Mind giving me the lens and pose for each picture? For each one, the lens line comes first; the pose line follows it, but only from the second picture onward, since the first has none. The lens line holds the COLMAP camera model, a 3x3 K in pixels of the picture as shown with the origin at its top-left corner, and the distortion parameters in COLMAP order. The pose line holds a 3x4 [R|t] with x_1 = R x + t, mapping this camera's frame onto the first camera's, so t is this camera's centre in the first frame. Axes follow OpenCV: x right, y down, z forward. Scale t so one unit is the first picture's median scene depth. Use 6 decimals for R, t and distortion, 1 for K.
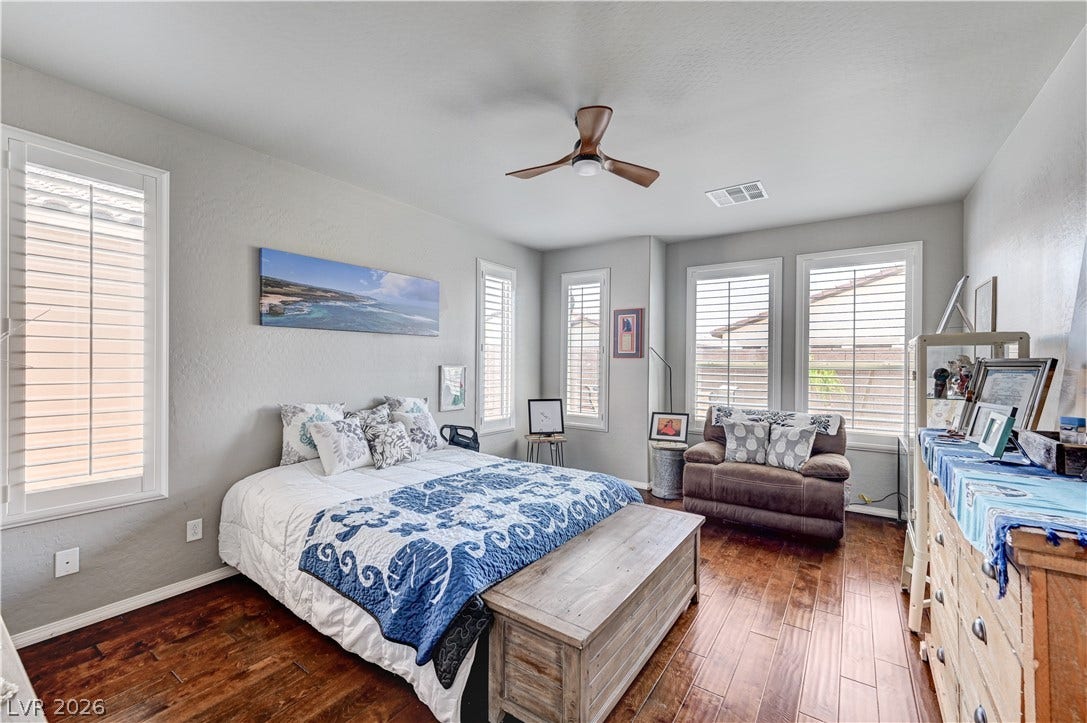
lens RADIAL K [[428.7, 0, 548.2], [0, 428.7, 361.7], [0, 0, 1]] dist [0.003199, 0.000531]
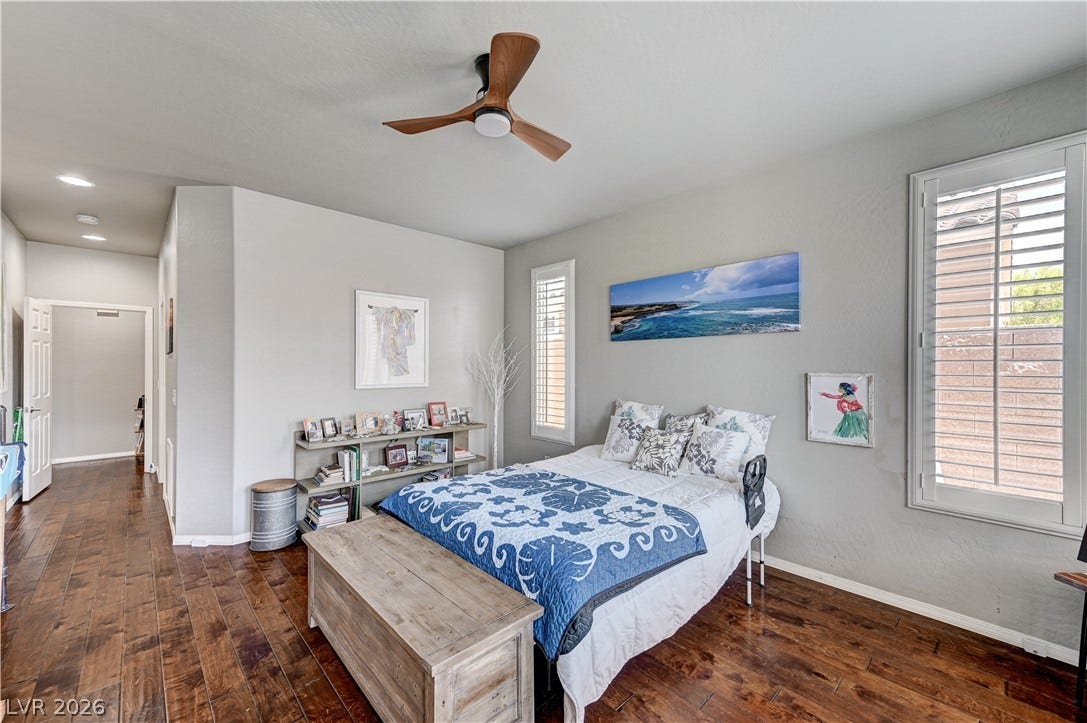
lens RADIAL K [[428.7, 0, 546.8], [0, 428.7, 364.9], [0, 0, 1]] dist [0.003199, 0.000531]
pose [[-0.189162, -0.006099, -0.981927, 0.692222], [0.002355, 0.999975, -0.006665, -0.000025], [0.981943, -0.003573, -0.189143, 0.998448]]
